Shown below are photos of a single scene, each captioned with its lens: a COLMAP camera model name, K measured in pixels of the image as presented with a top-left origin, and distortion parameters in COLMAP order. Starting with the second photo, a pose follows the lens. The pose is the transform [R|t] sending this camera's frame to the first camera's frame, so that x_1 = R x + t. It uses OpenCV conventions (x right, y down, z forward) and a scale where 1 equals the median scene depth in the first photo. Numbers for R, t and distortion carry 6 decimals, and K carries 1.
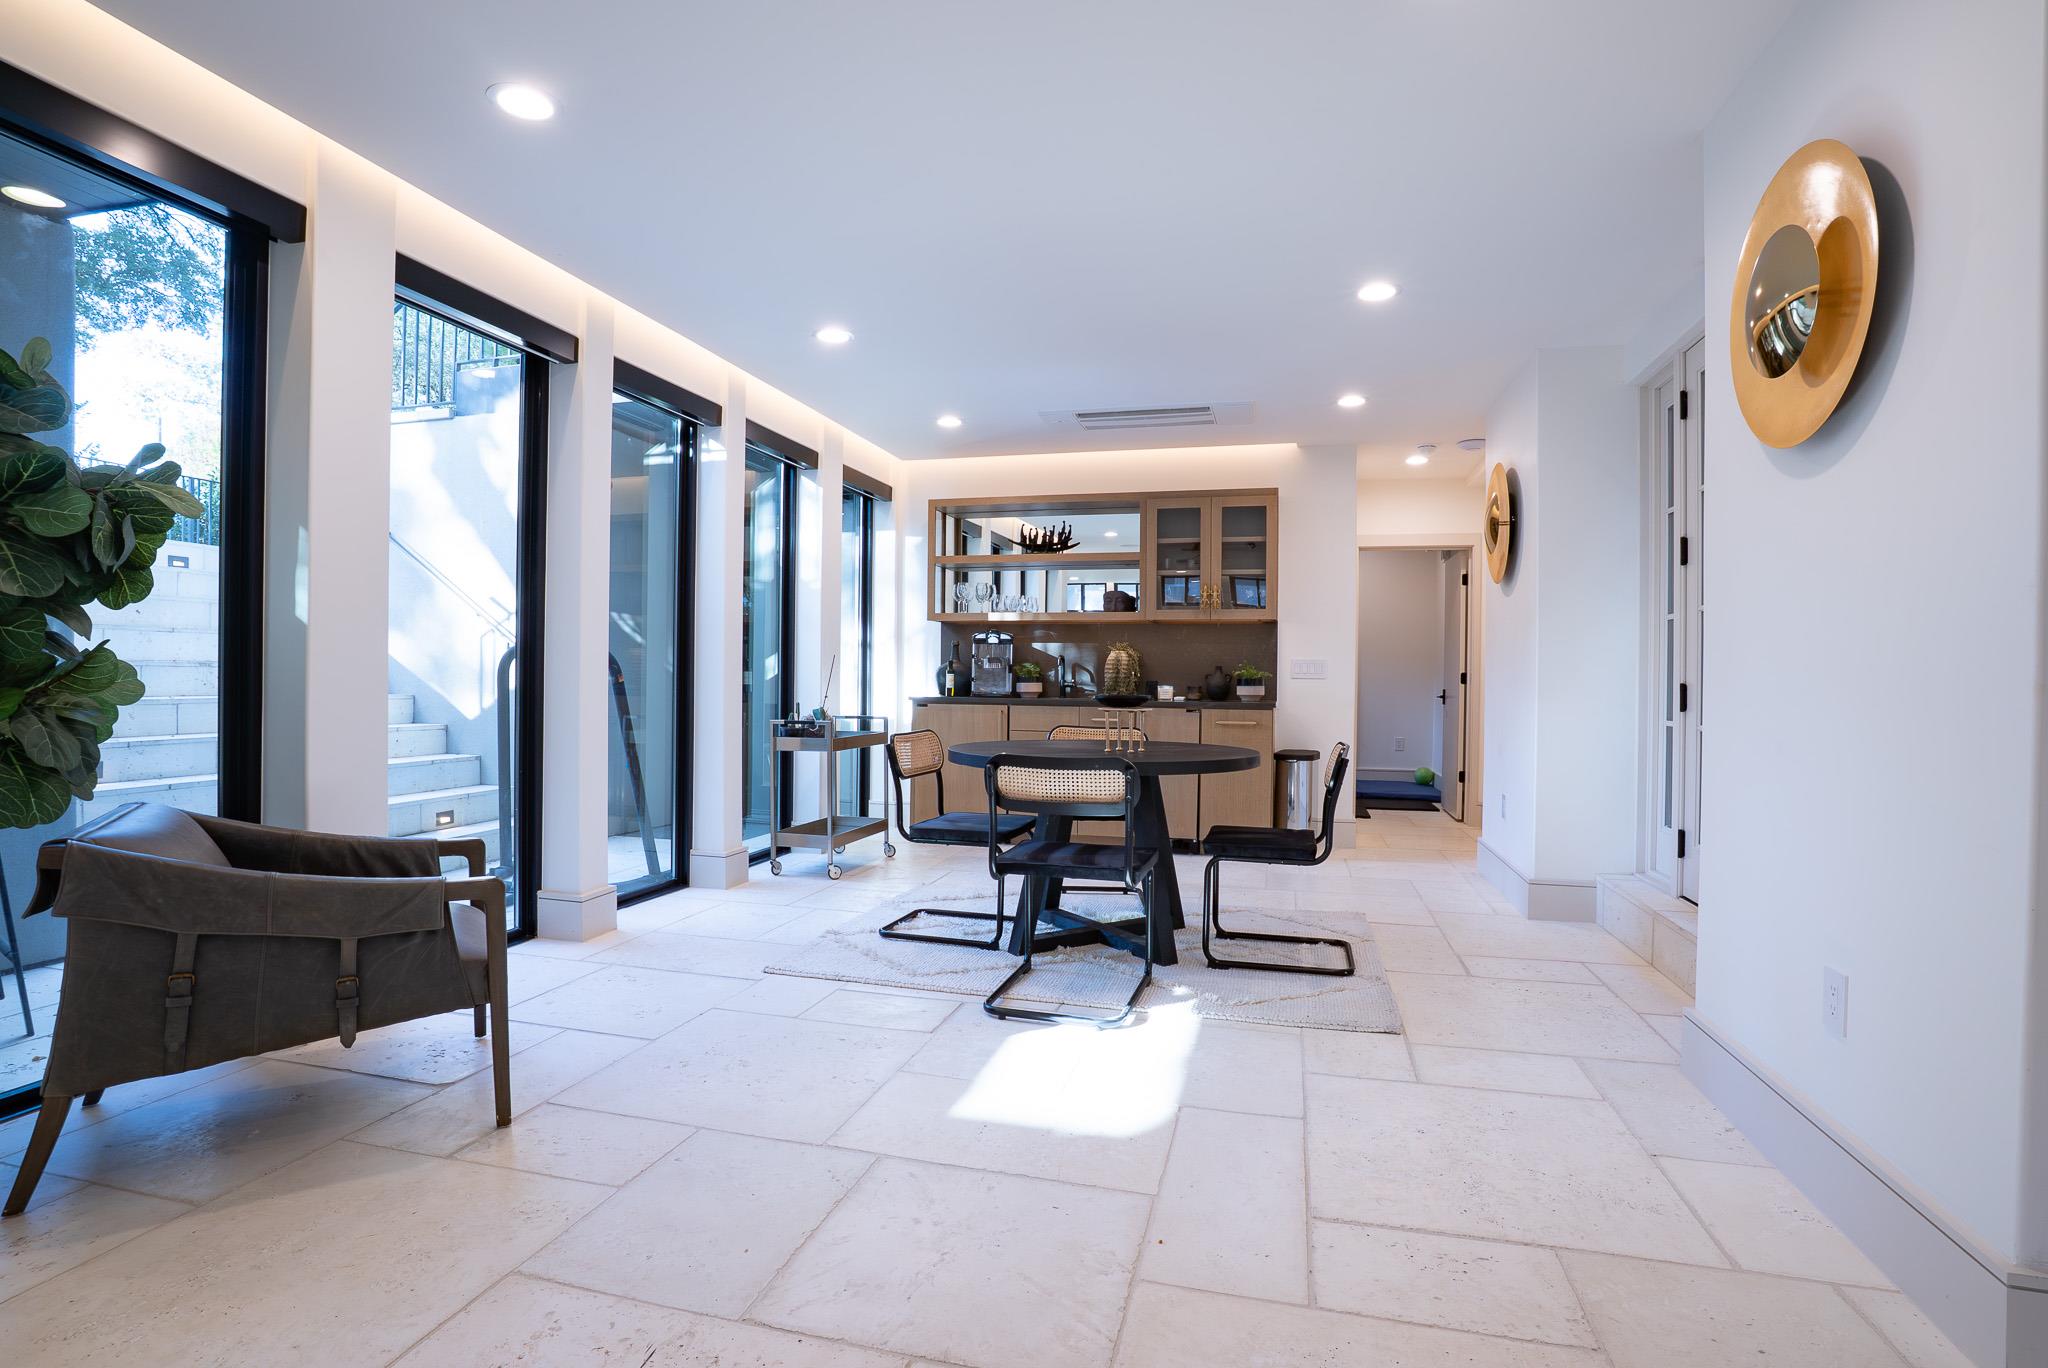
lens RADIAL K [[996.7, 0, 1022.7], [0, 996.7, 673.6], [0, 0, 1]] dist [-0.042292, 0.000872]
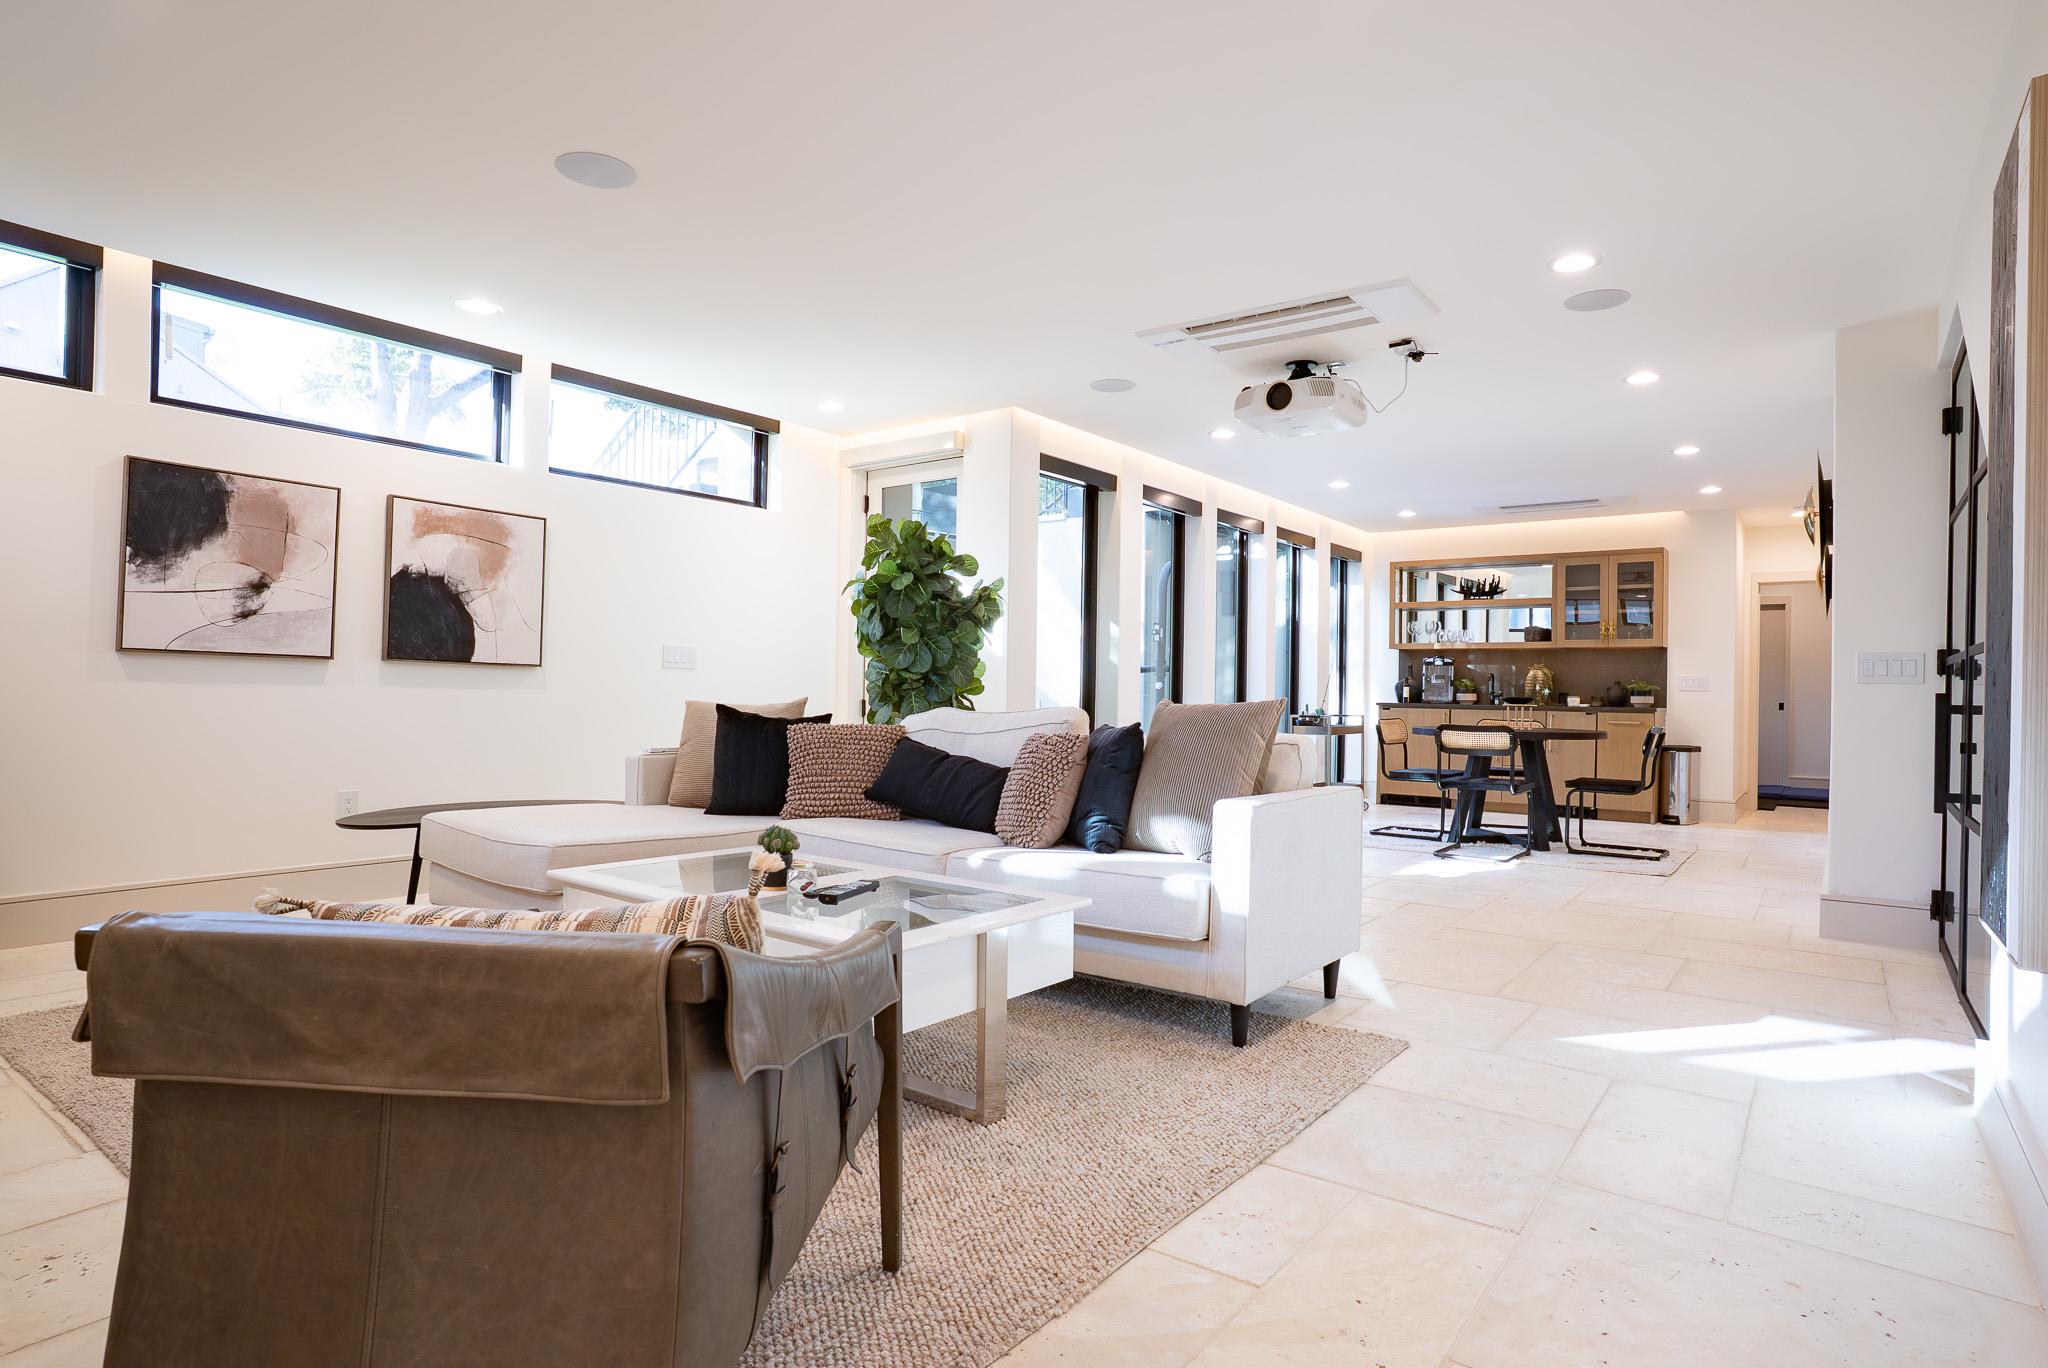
lens RADIAL K [[1112.6, 0, 1023.0], [0, 1112.6, 690.2], [0, 0, 1]] dist [-0.036676, 0.000100]
pose [[0.925983, 0.003466, -0.377548, 0.017187], [-0.005183, 0.999980, -0.003532, 0.013624], [0.377529, 0.005227, 0.925983, -0.660306]]
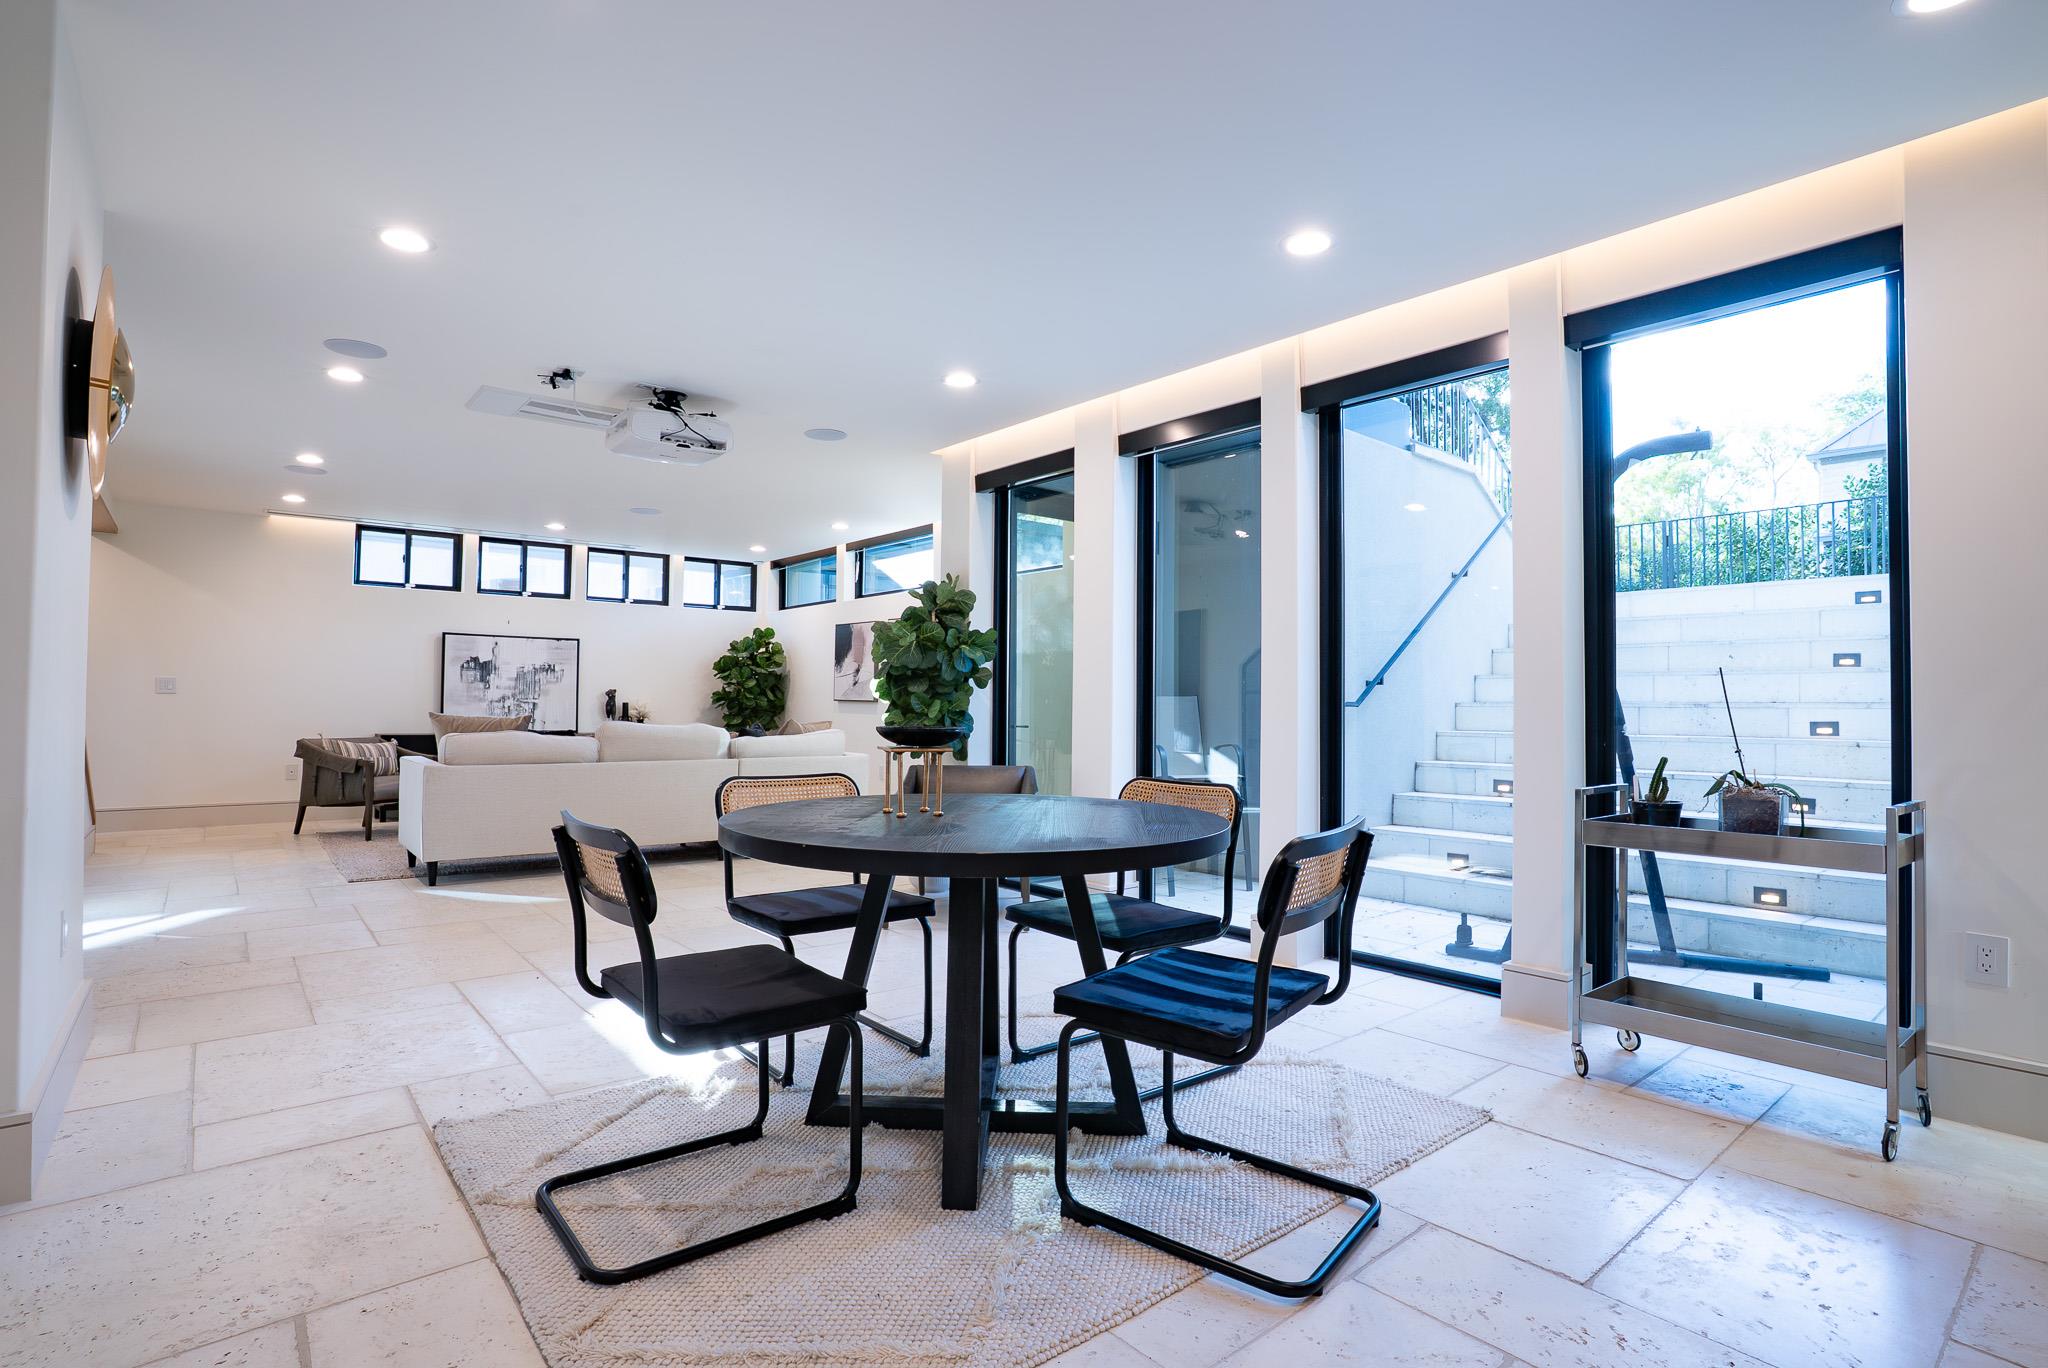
lens RADIAL K [[996.7, 0, 1022.5], [0, 996.7, 693.0], [0, 0, 1]] dist [-0.042292, 0.000872]
pose [[-0.578808, -0.026516, -0.815033, 0.370429], [-0.014024, 0.999647, -0.022562, 0.009752], [0.815344, -0.001629, -0.578975, 0.901484]]
